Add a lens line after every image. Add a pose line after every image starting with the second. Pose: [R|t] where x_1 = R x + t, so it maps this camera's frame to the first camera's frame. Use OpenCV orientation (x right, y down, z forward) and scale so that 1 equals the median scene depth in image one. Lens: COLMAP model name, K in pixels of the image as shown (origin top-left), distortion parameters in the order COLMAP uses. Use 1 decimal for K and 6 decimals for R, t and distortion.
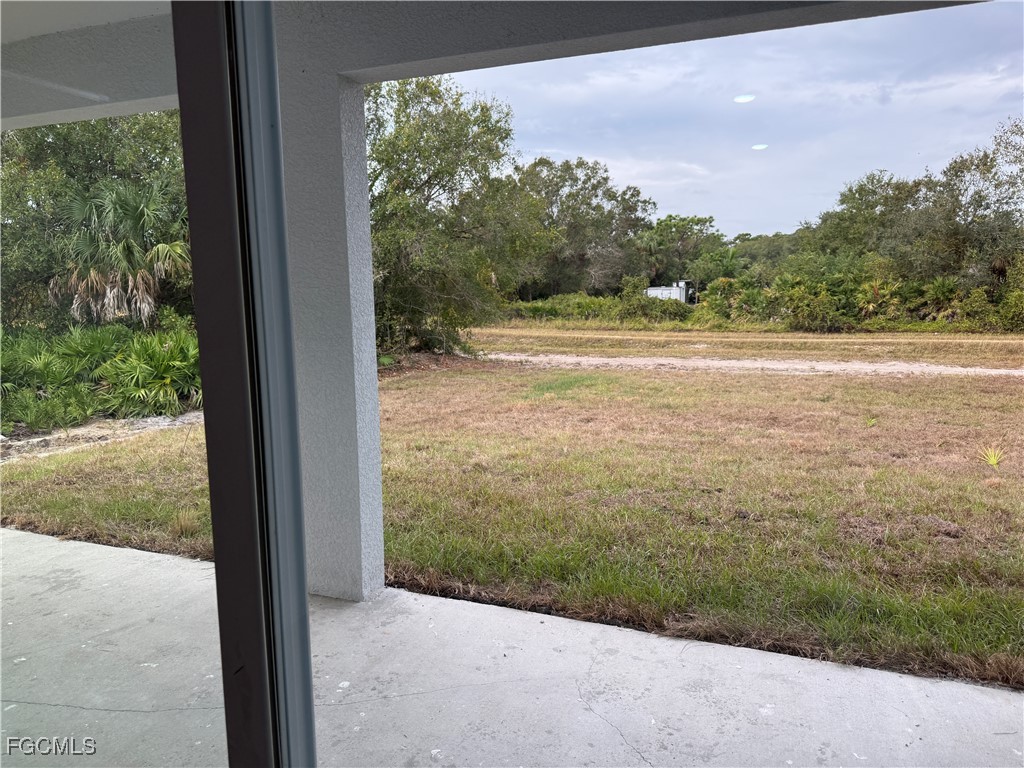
lens RADIAL K [[722.4, 0, 511.2], [0, 722.4, 386.1], [0, 0, 1]] dist [0.056839, -0.079870]
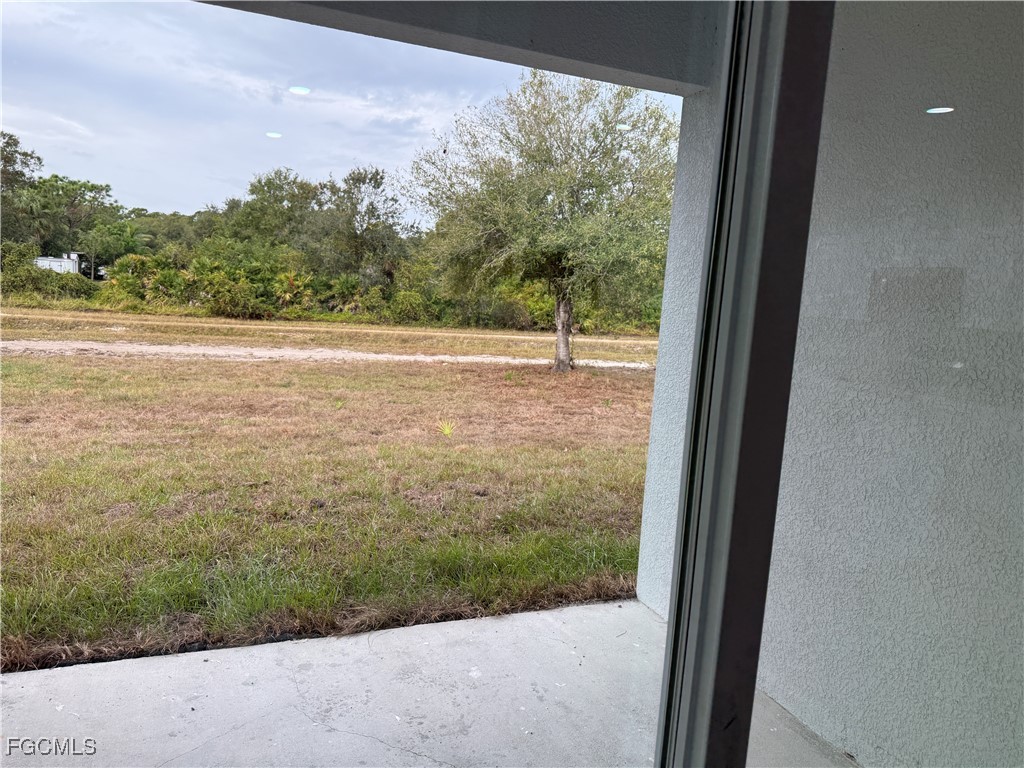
lens RADIAL K [[722.4, 0, 511.2], [0, 722.4, 386.1], [0, 0, 1]] dist [0.056839, -0.079870]
pose [[0.713089, -0.029854, 0.700438, -0.022722], [0.015393, 0.999519, 0.026930, -0.001083], [-0.700905, -0.008421, 0.713205, 0.011119]]
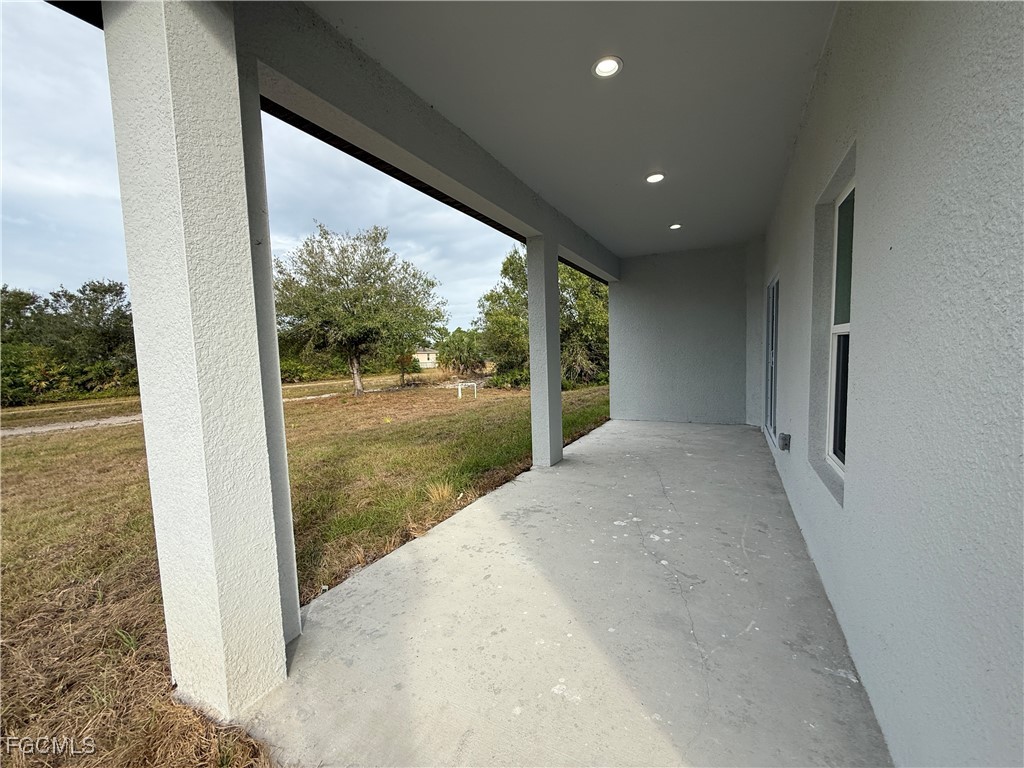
lens RADIAL K [[408.1, 0, 510.4], [0, 408.1, 386.0], [0, 0, 1]] dist [-0.000218, -0.000134]
pose [[0.115999, -0.067829, 0.990931, -0.138167], [0.164104, 0.985263, 0.048231, -0.002866], [-0.979599, 0.157021, 0.125421, 0.086016]]
